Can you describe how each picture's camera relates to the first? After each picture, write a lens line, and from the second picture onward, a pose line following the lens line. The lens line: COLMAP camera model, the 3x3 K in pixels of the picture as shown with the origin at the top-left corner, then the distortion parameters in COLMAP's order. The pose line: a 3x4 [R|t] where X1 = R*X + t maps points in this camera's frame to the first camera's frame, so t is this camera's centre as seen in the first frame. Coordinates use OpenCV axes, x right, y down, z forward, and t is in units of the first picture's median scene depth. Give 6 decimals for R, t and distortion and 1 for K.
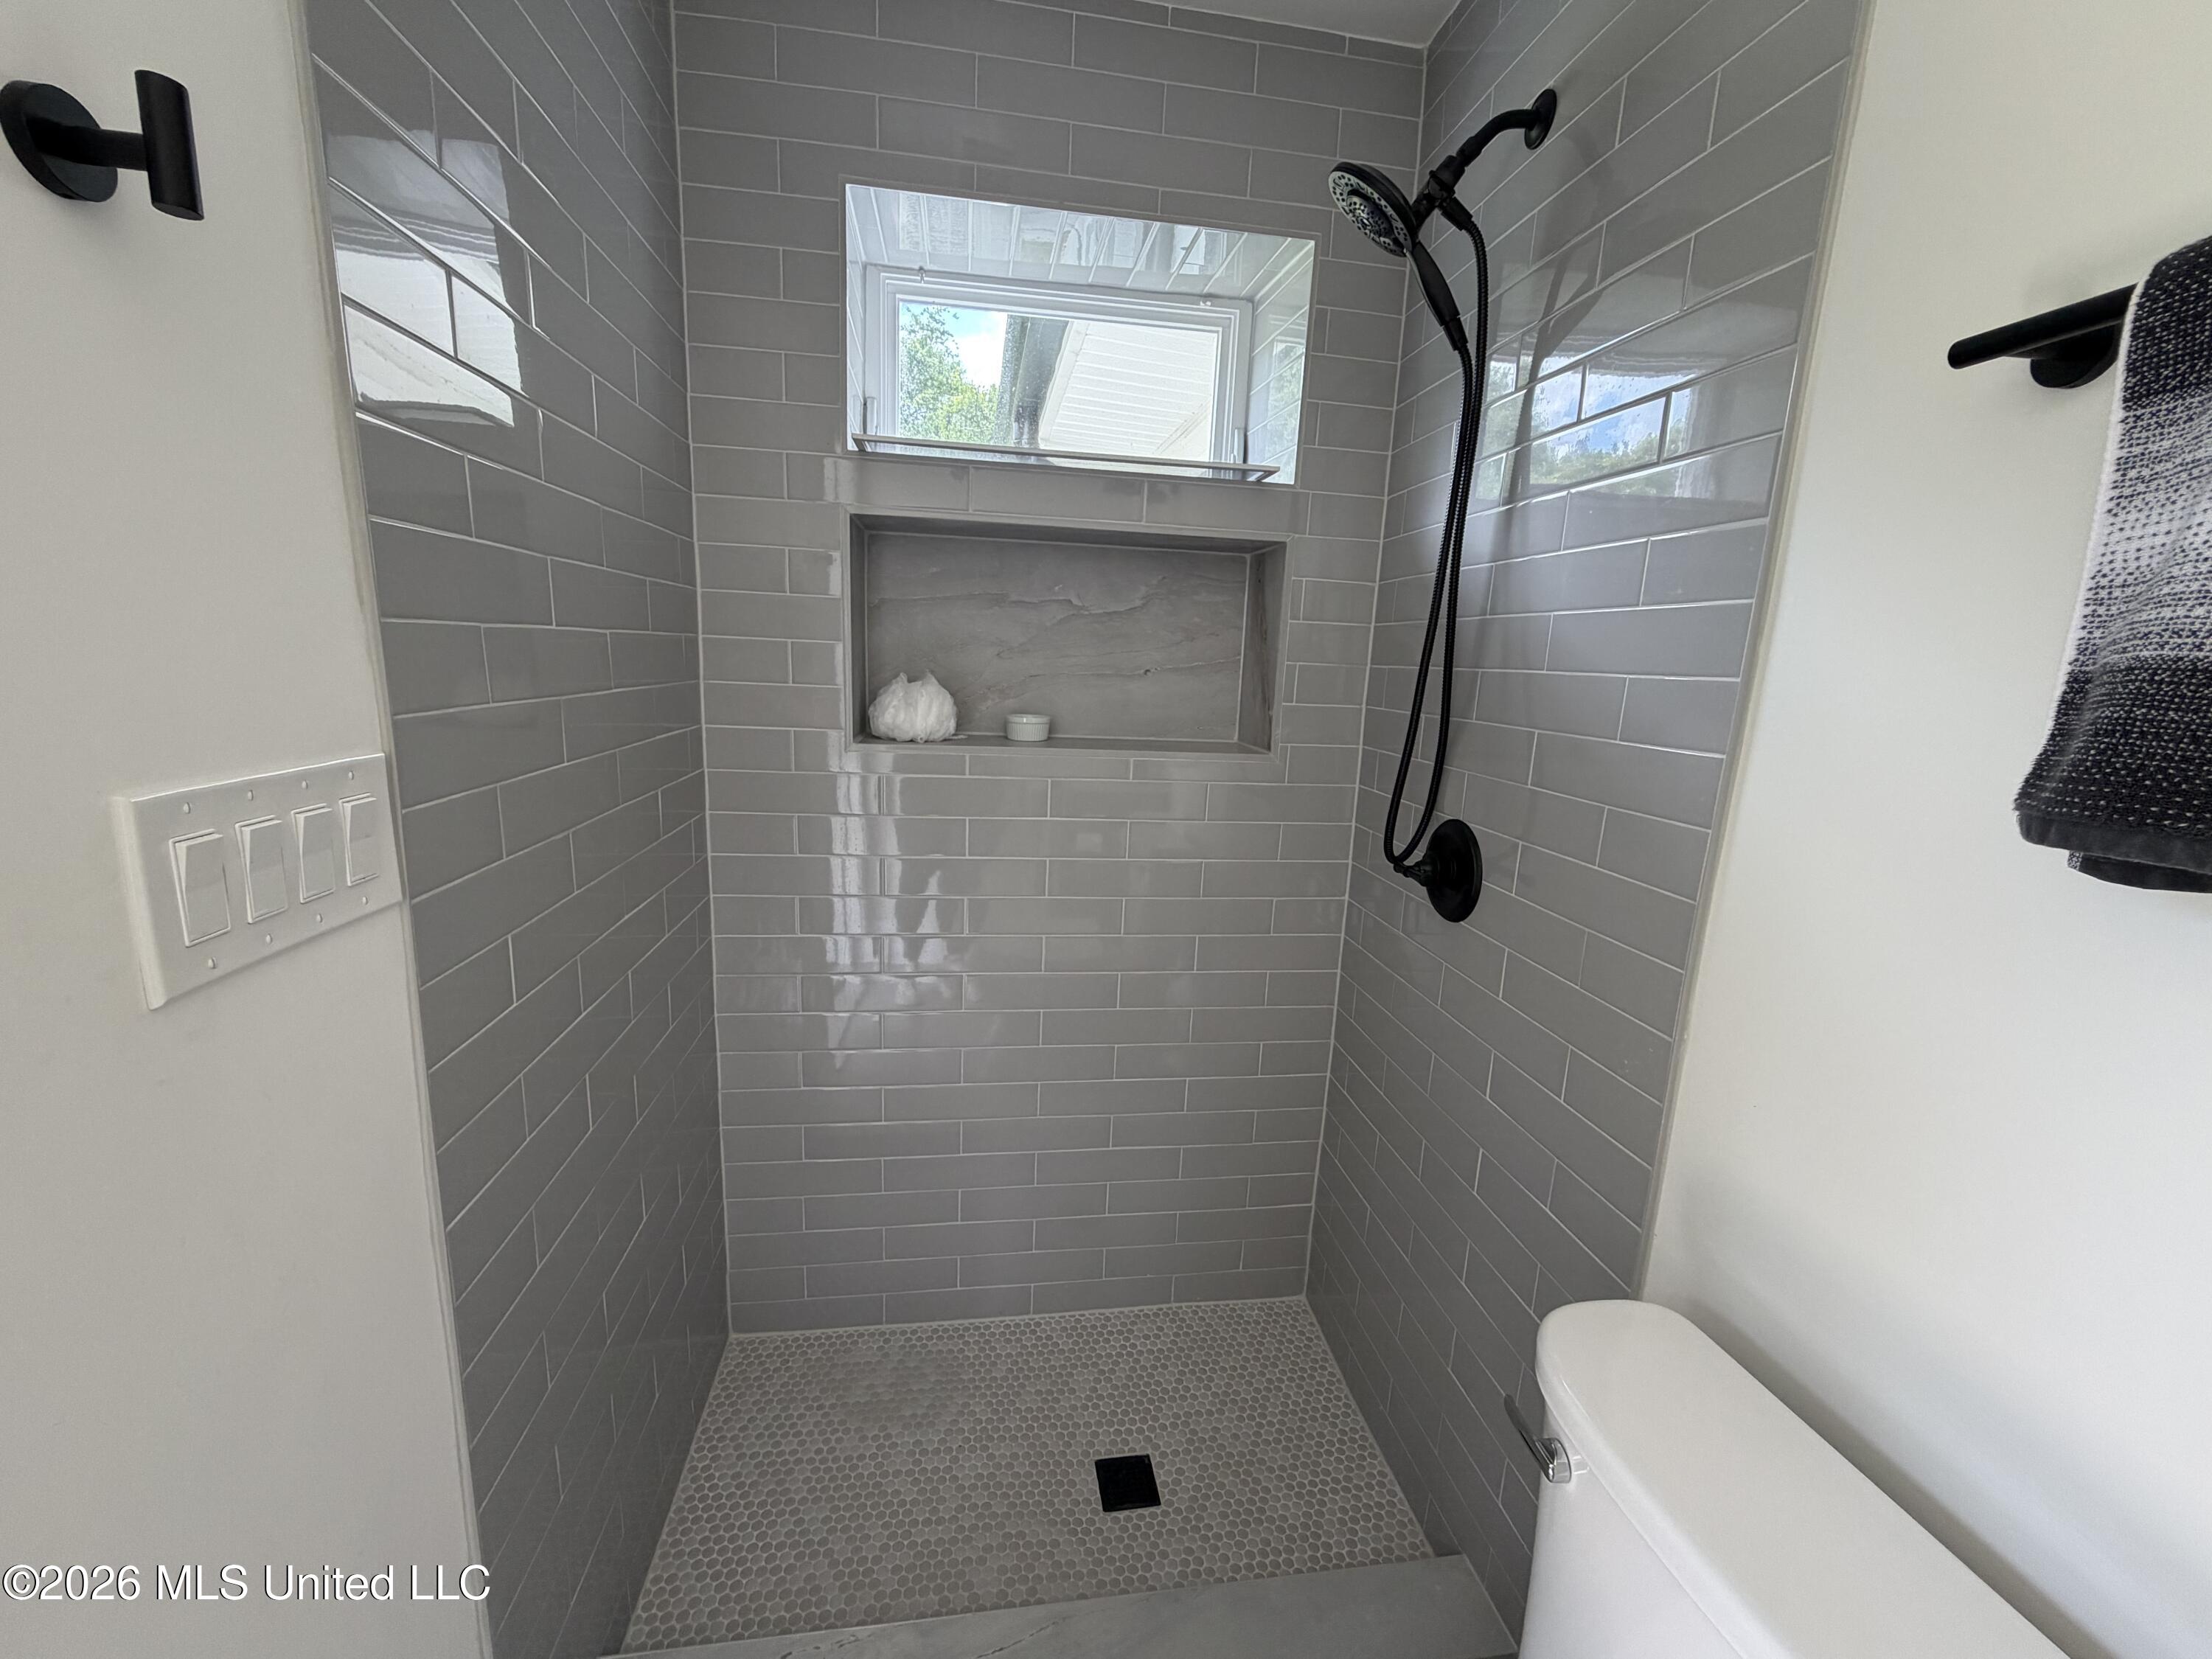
lens RADIAL K [[881.0, 0, 1102.2], [0, 881.0, 829.1], [0, 0, 1]] dist [0.003175, -0.000523]
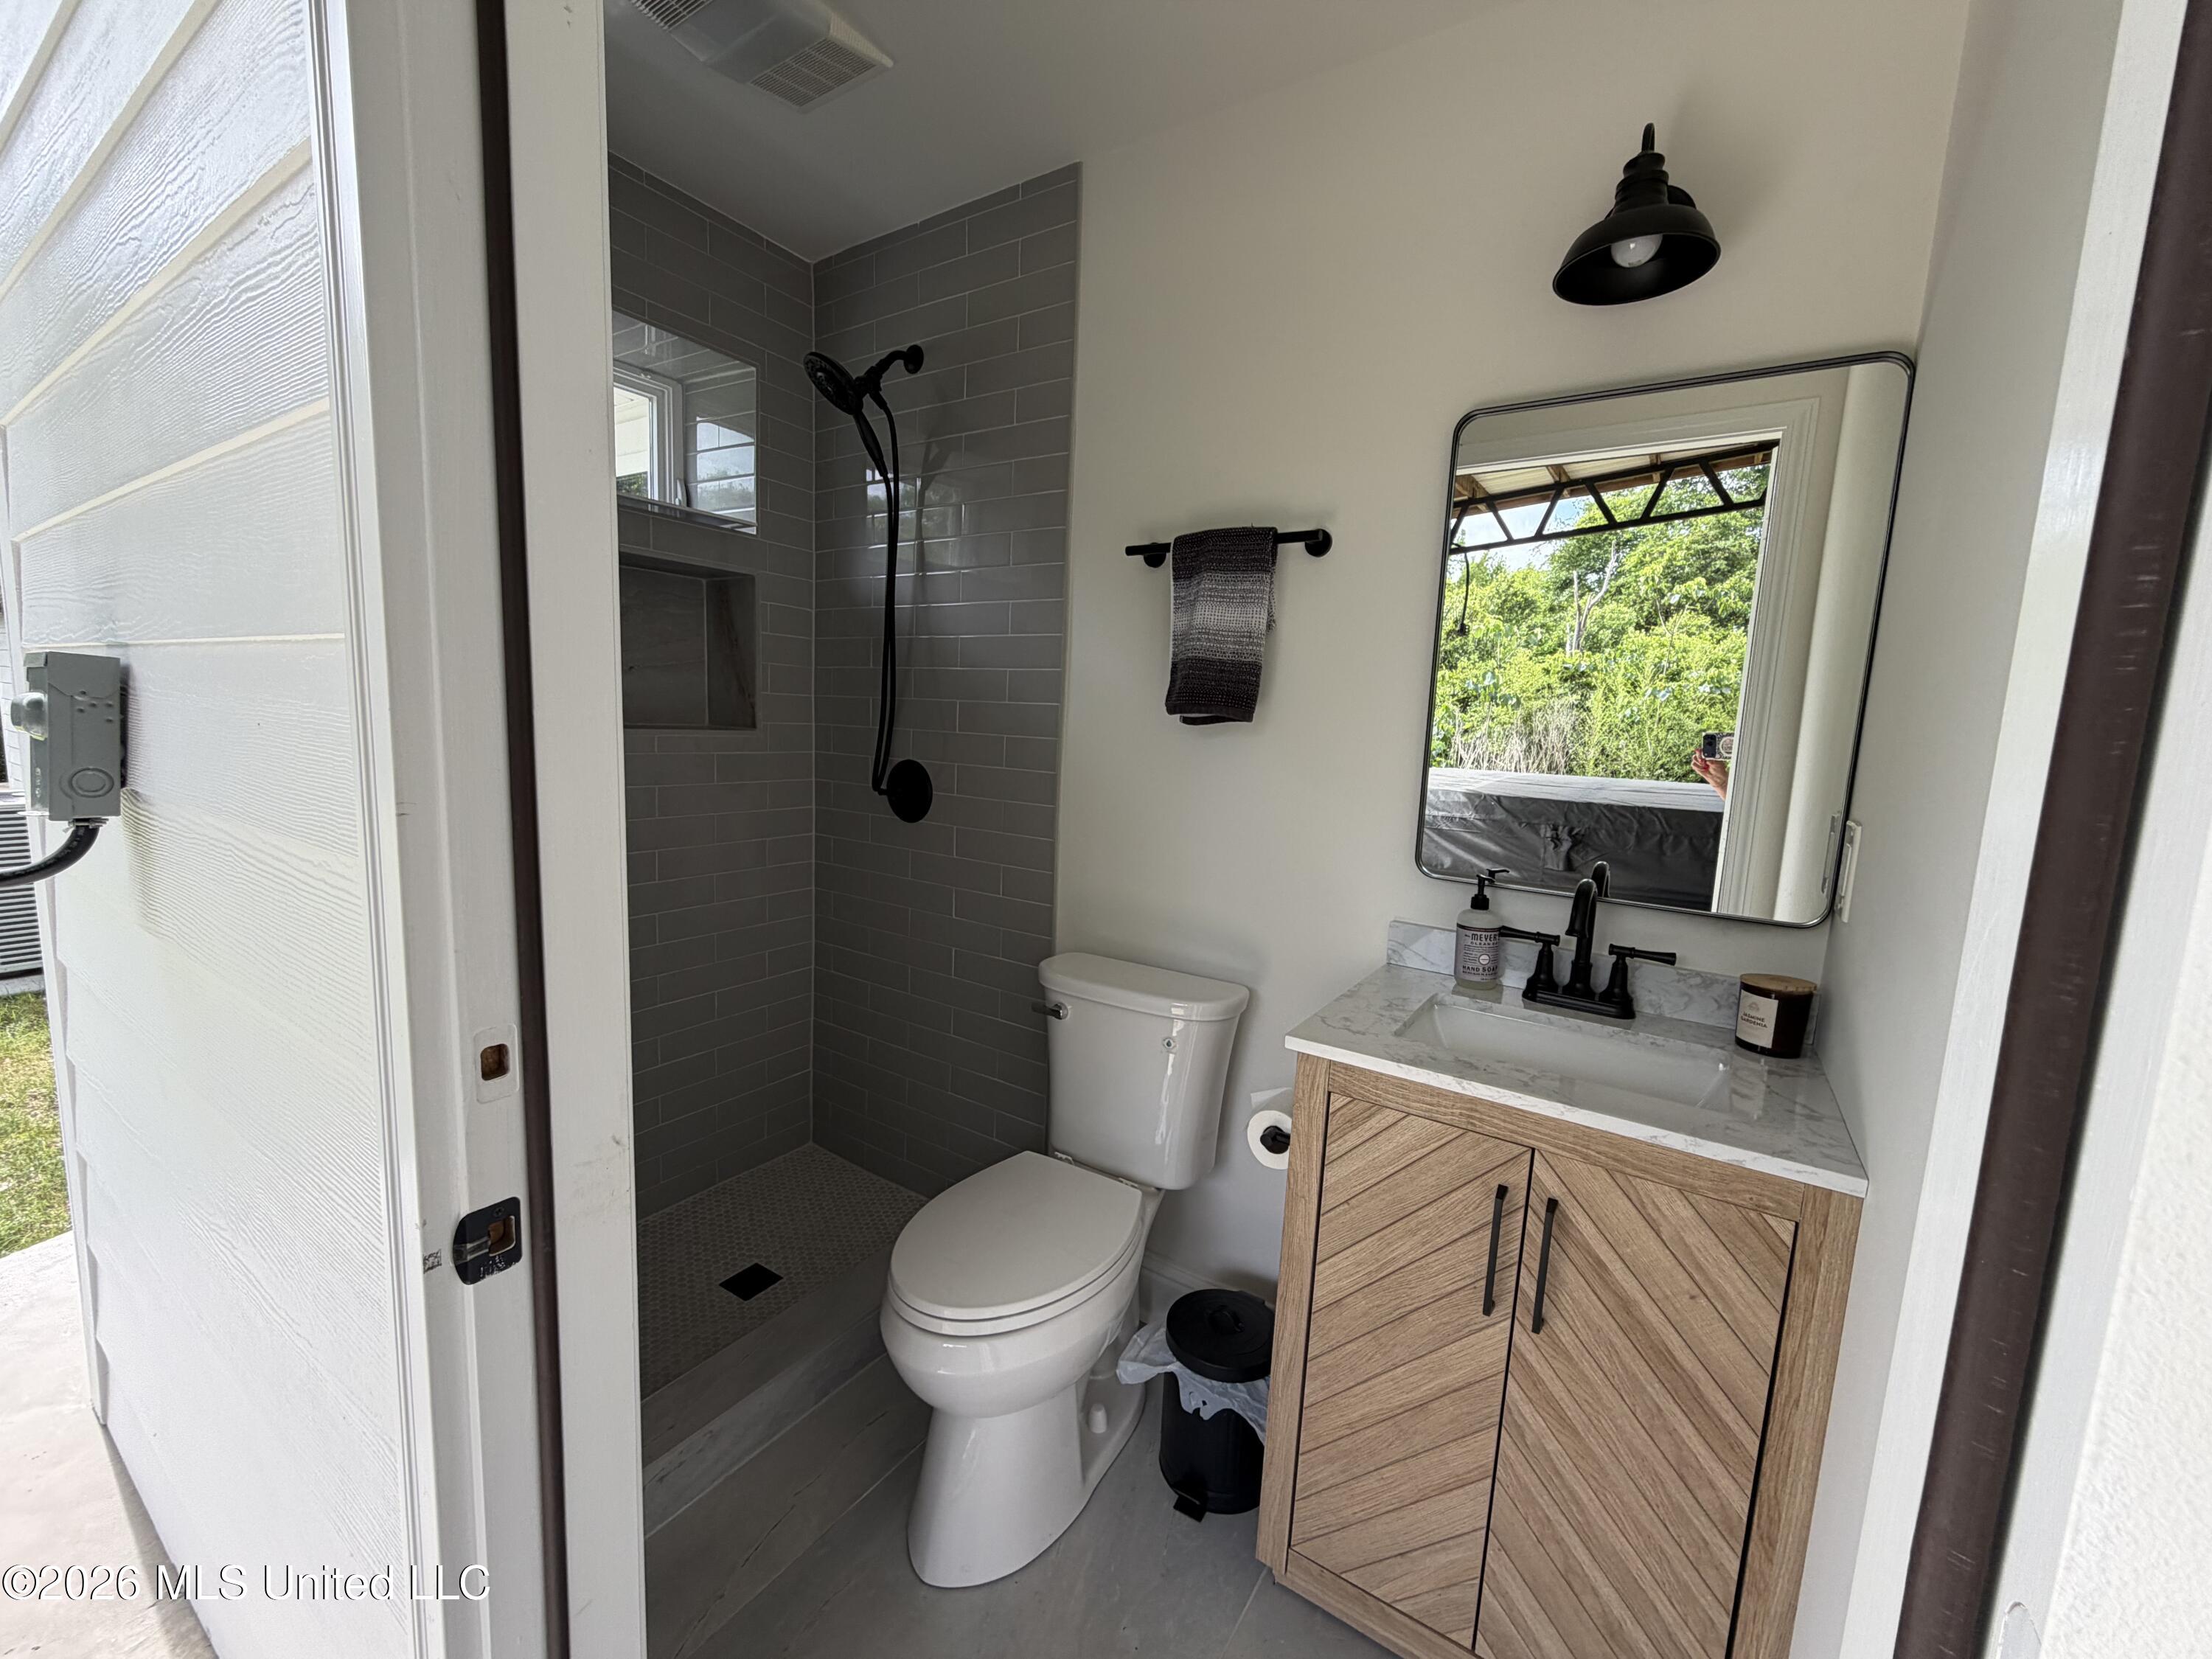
lens RADIAL K [[881.0, 0, 1101.7], [0, 881.0, 828.1], [0, 0, 1]] dist [0.003175, -0.000523]
pose [[0.661253, -0.106733, 0.742532, -0.657229], [0.128062, 0.991358, 0.028456, 0.129260], [-0.739152, 0.076273, 0.669206, -0.390825]]
